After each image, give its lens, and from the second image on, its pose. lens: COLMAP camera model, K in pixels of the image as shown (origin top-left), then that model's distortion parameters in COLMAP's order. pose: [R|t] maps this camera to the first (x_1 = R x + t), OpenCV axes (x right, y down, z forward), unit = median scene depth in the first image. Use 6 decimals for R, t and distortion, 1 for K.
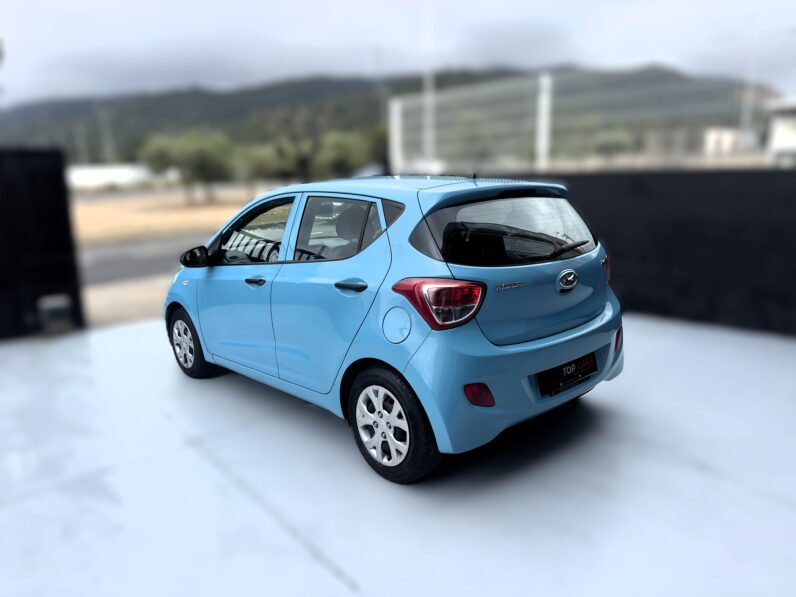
lens RADIAL K [[561.6, 0, 400.9], [0, 561.6, 298.4], [0, 0, 1]] dist [0.038875, -0.031243]
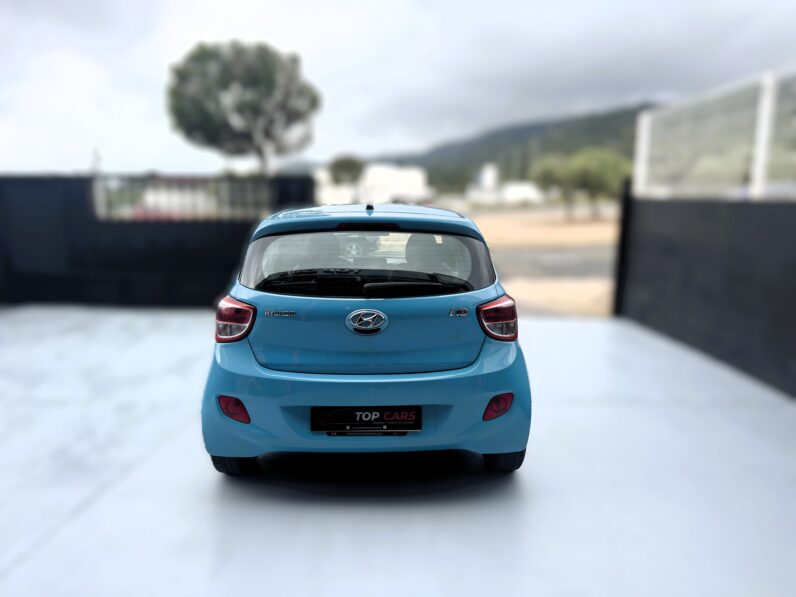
lens RADIAL K [[561.6, 0, 399.2], [0, 561.6, 300.7], [0, 0, 1]] dist [0.038875, -0.031243]
pose [[0.761092, 0.136258, -0.634171, 0.932174], [-0.151899, 0.987942, 0.029970, -0.101948], [0.630607, 0.073520, 0.772612, 0.305861]]
